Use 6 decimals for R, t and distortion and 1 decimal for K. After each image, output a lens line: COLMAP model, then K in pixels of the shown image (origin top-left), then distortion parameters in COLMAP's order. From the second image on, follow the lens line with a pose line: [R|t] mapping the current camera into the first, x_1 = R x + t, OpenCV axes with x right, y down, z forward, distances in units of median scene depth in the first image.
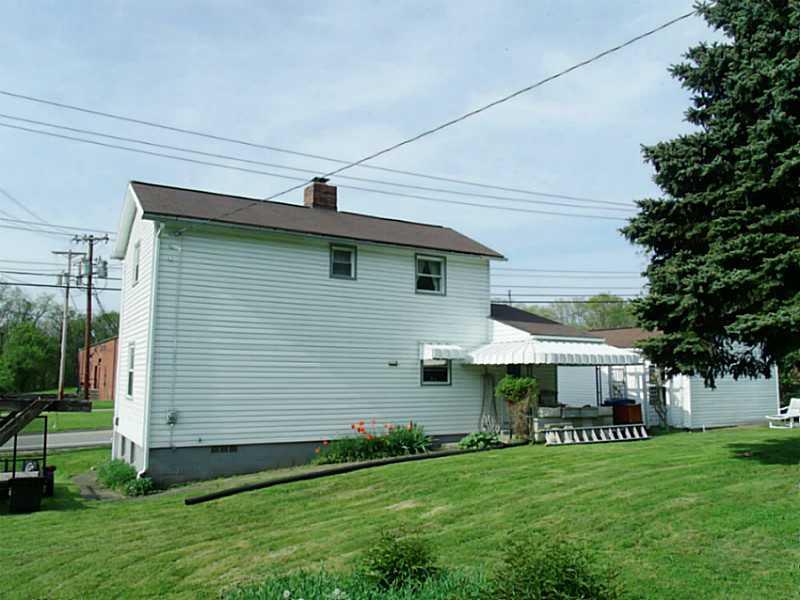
lens RADIAL K [[638.4, 0, 395.1], [0, 638.4, 301.7], [0, 0, 1]] dist [-0.007428, -0.002323]
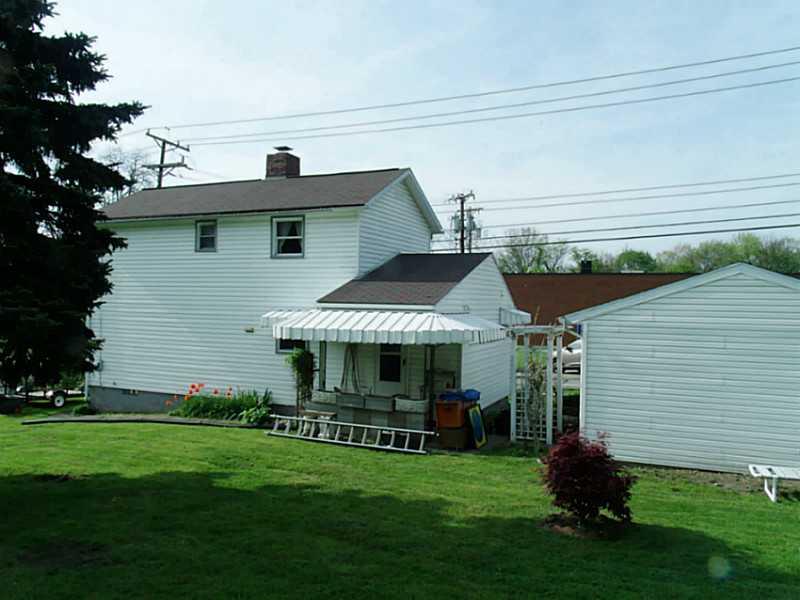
lens RADIAL K [[628.4, 0, 399.6], [0, 628.4, 285.9], [0, 0, 1]] dist [-0.000357, 0.000135]
pose [[0.575764, -0.014222, -0.817492, 0.920317], [0.085734, 0.995387, 0.043066, 0.003854], [0.813109, -0.094882, 0.574327, 0.601684]]
